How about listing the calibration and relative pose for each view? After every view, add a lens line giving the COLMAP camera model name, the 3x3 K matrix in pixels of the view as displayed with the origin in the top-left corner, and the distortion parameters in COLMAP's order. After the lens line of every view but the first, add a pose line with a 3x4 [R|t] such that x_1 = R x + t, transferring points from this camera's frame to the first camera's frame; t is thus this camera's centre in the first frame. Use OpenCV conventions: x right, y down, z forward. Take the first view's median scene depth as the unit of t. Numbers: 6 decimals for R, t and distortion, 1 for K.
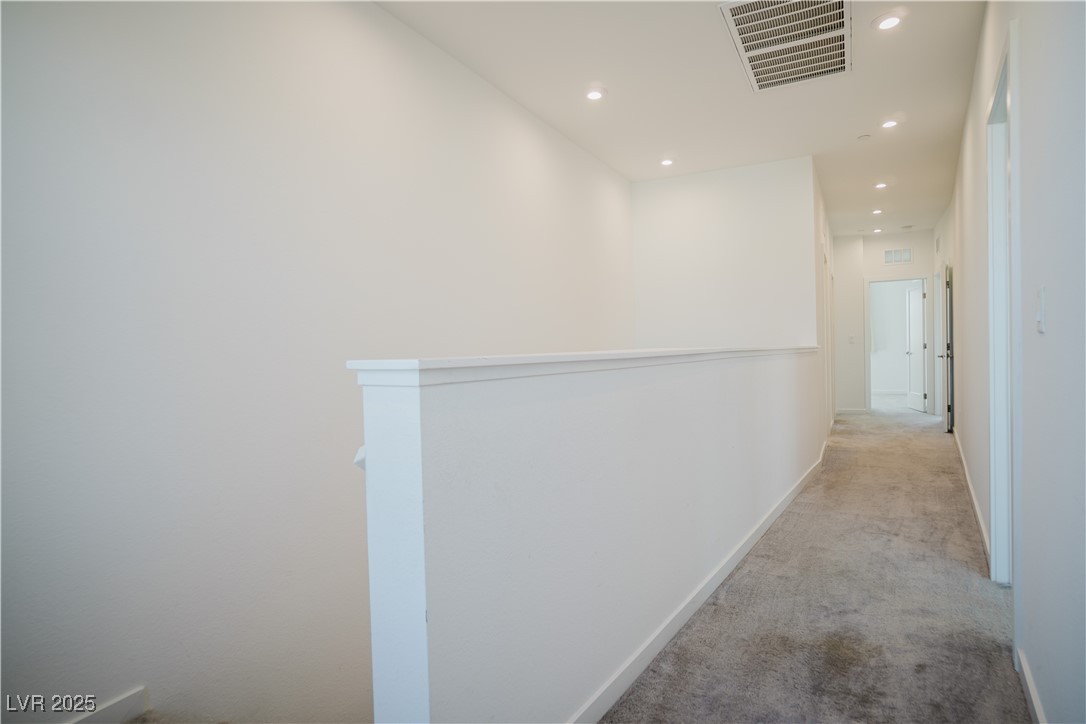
lens RADIAL K [[587.8, 0, 543.0], [0, 587.8, 362.0], [0, 0, 1]] dist [-0.064870, 0.045889]
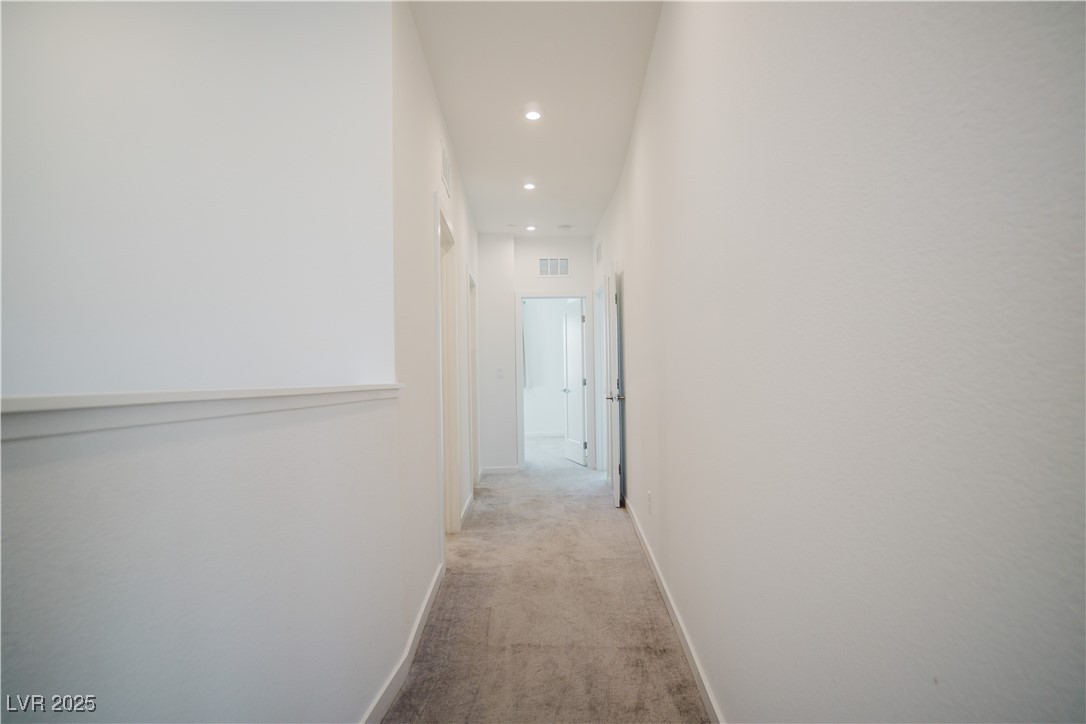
lens RADIAL K [[587.8, 0, 543.0], [0, 587.8, 362.0], [0, 0, 1]] dist [-0.064870, 0.045889]
pose [[0.858644, 0.022590, 0.512075, 0.216718], [0.006368, 0.998481, -0.054724, -0.012235], [-0.512533, 0.050249, 0.857196, 0.364383]]
